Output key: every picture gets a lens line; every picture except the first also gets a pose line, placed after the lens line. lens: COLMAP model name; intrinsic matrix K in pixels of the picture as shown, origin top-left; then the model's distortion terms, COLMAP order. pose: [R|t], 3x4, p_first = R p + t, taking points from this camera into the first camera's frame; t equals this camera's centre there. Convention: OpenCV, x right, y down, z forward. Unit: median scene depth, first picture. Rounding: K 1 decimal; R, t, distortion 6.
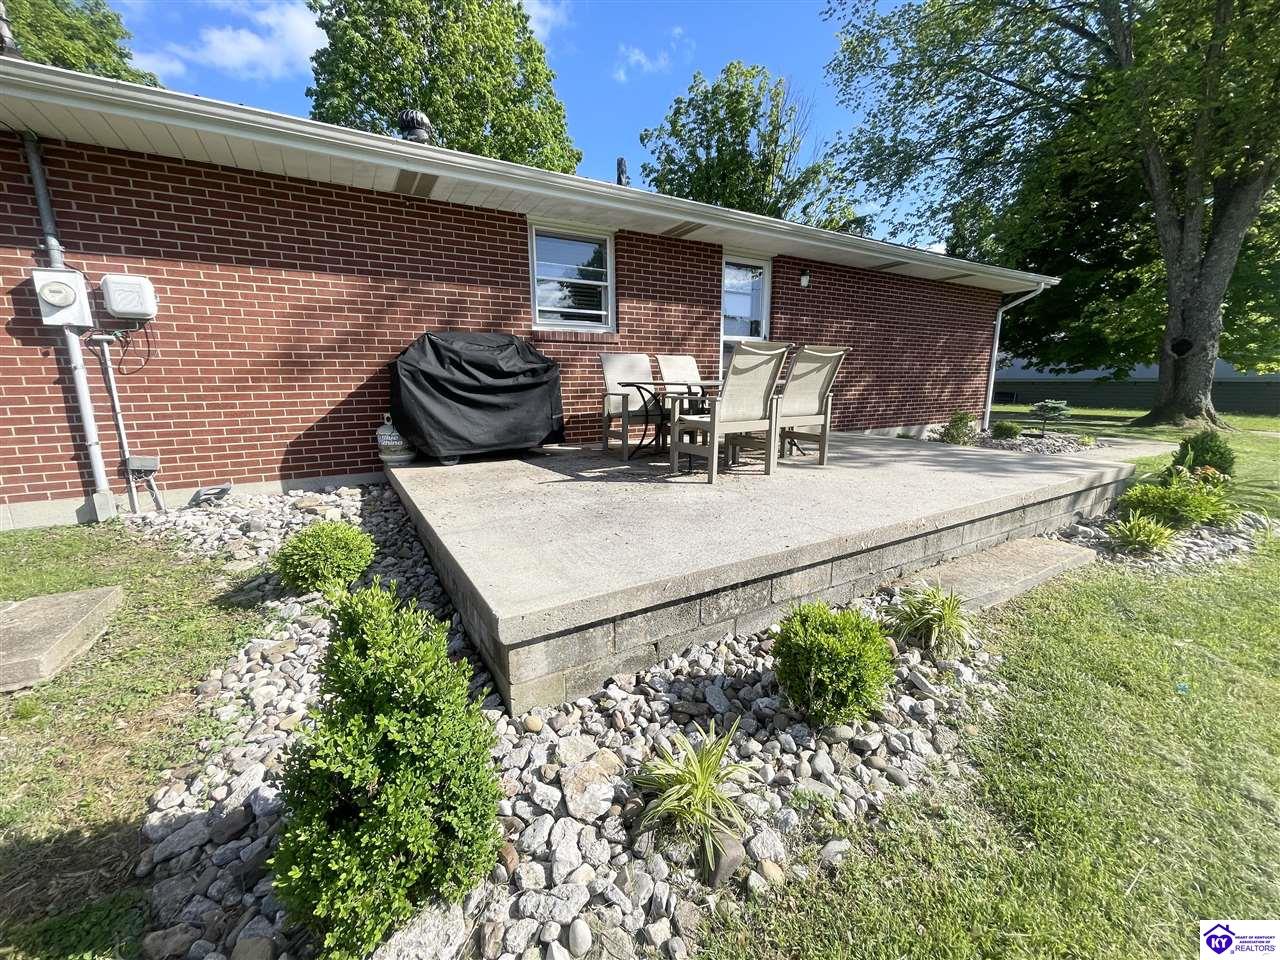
lens RADIAL K [[514.7, 0, 637.3], [0, 514.7, 480.3], [0, 0, 1]] dist [-0.000375, 0.000879]
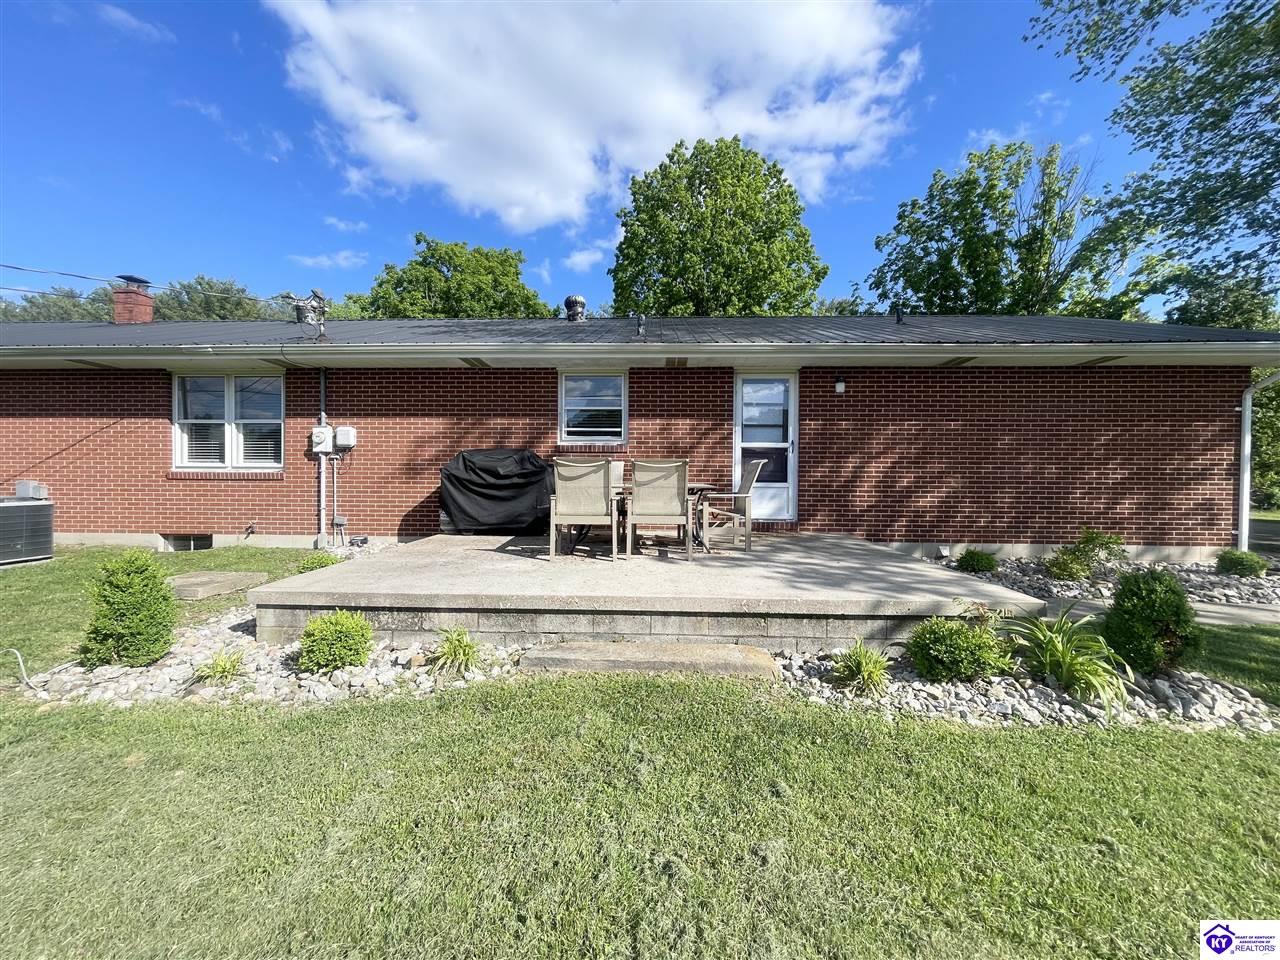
lens RADIAL K [[514.7, 0, 638.2], [0, 514.7, 480.5], [0, 0, 1]] dist [-0.000375, 0.000879]
pose [[0.837556, 0.018903, -0.546024, 0.884753], [-0.116902, 0.982456, -0.145305, -0.027072], [0.533698, 0.185532, 0.825072, -0.008548]]
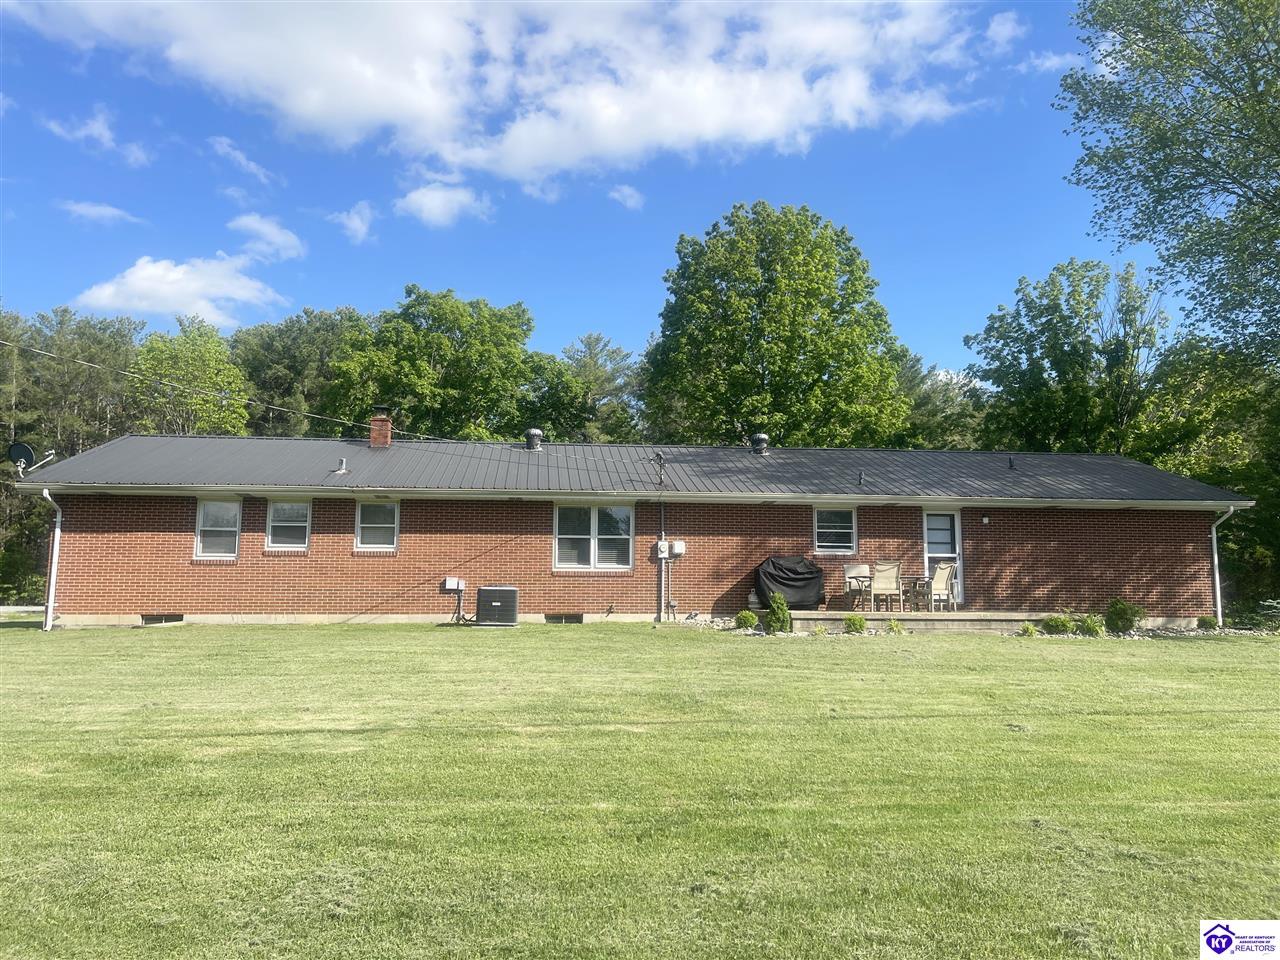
lens RADIAL K [[951.9, 0, 636.5], [0, 951.9, 482.1], [0, 0, 1]] dist [0.014289, -0.002413]
pose [[0.902871, -0.042895, -0.427766, 1.007923], [-0.095681, 0.950004, -0.297215, 0.808019], [0.419129, 0.309276, 0.853627, -3.353979]]
